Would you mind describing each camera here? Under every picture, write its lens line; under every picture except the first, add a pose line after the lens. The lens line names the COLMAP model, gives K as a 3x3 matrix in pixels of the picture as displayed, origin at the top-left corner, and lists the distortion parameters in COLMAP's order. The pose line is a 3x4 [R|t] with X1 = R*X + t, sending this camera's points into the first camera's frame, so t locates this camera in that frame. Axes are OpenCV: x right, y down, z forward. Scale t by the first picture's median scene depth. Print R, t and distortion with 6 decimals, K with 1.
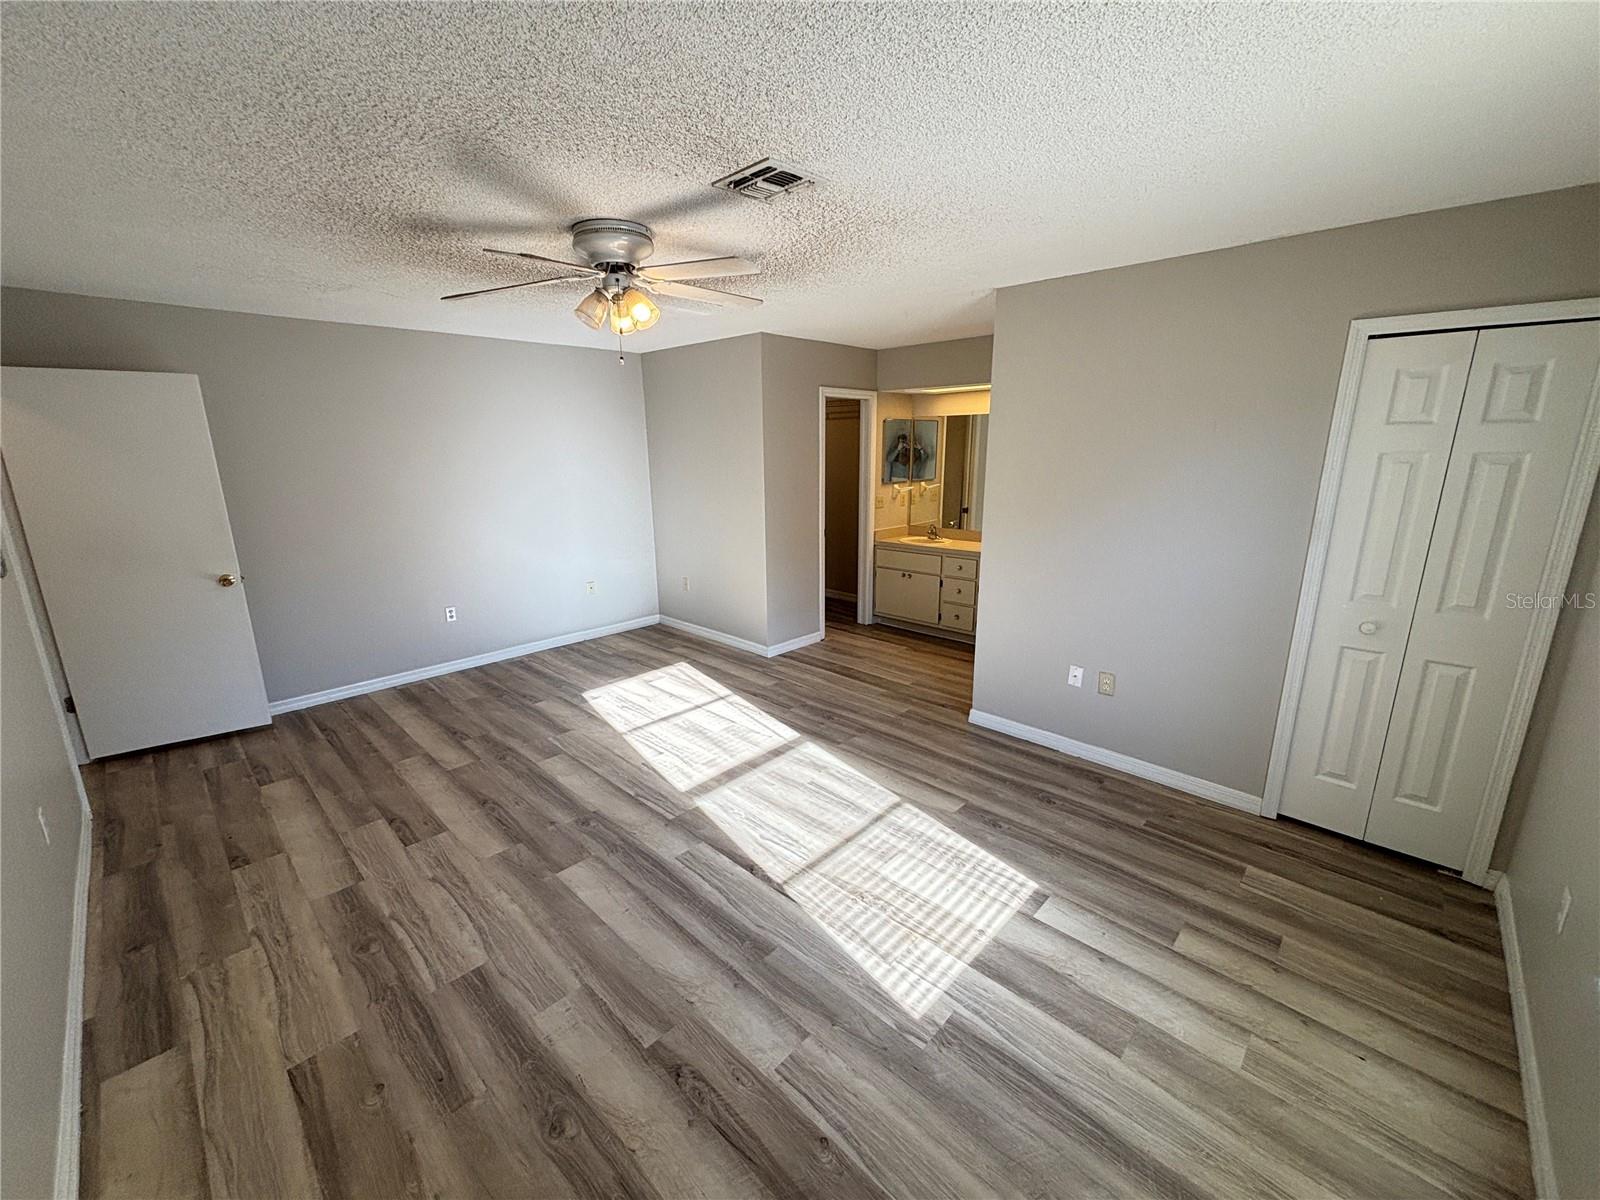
lens RADIAL K [[641.1, 0, 798.9], [0, 641.1, 596.4], [0, 0, 1]] dist [-0.007830, 0.000220]
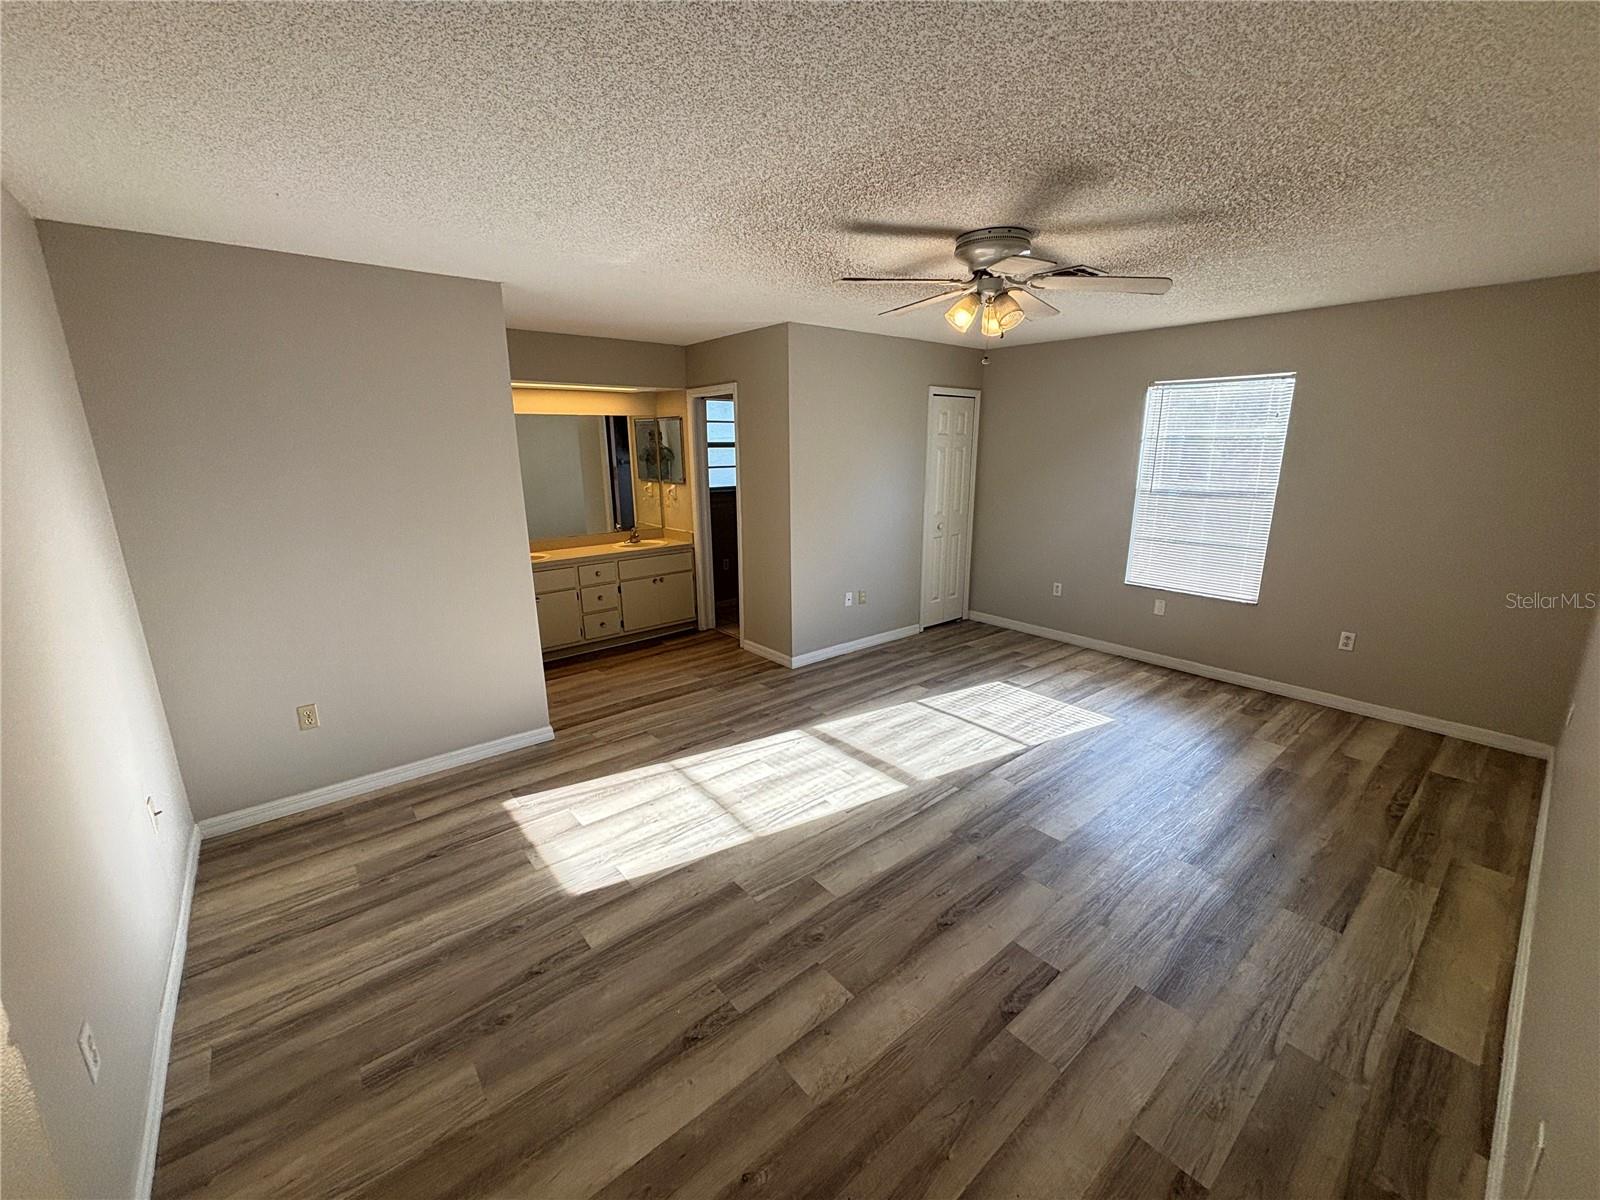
lens RADIAL K [[641.1, 0, 798.0], [0, 641.1, 601.5], [0, 0, 1]] dist [-0.007830, 0.000220]
pose [[0.121267, -0.235477, 0.964285, -1.025982], [0.242522, 0.949041, 0.201255, -0.199136], [-0.962537, 0.209455, 0.172196, 0.866326]]
